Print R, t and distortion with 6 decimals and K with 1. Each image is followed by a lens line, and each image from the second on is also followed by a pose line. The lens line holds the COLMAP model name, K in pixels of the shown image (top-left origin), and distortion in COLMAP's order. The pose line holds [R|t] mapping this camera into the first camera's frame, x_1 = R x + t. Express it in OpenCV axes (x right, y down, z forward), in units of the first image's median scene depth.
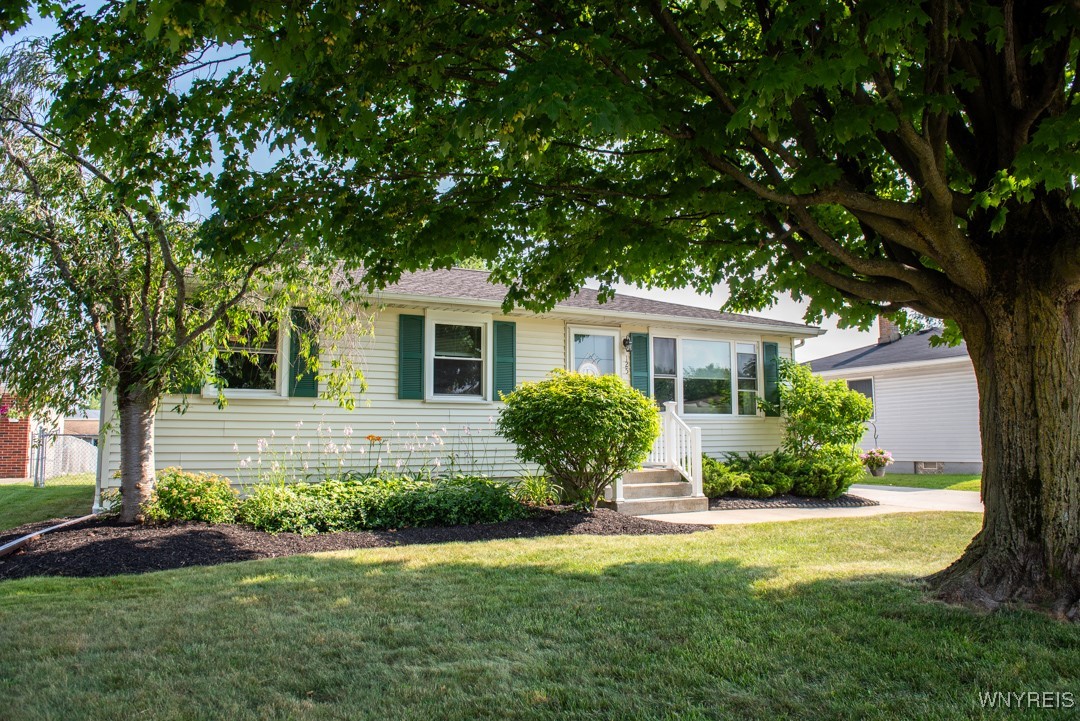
lens RADIAL K [[743.5, 0, 540.0], [0, 743.5, 360.5], [0, 0, 1]] dist [-0.052890, -0.002573]
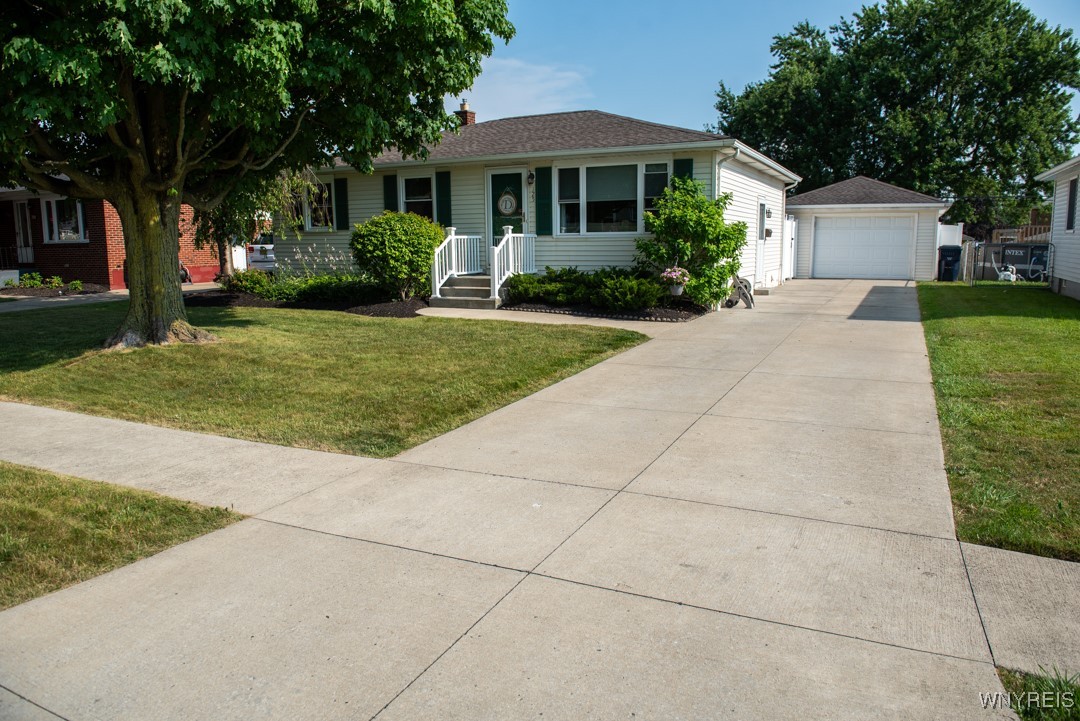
lens RADIAL K [[743.5, 0, 540.0], [0, 743.5, 360.5], [0, 0, 1]] dist [-0.052890, -0.002573]
pose [[0.601102, 0.122180, -0.789777, 1.237052], [0.086928, 0.972384, 0.216592, 0.008771], [0.794430, -0.198848, 0.573882, 0.253066]]
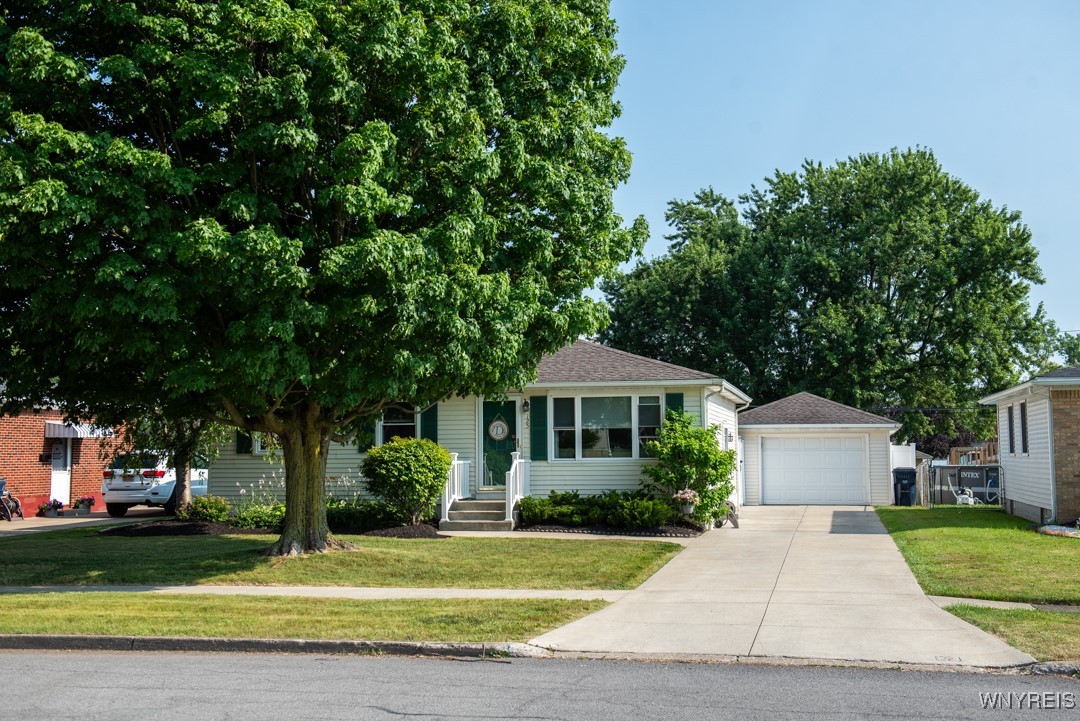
lens RADIAL K [[1270.3, 0, 540.0], [0, 1270.3, 360.5], [0, 0, 1]] dist [0.102337, -0.022846]
pose [[0.769444, -0.052942, -0.636517, 1.680097], [0.069731, 0.997565, 0.001321, -0.110243], [0.634897, -0.045402, 0.771262, -0.754386]]
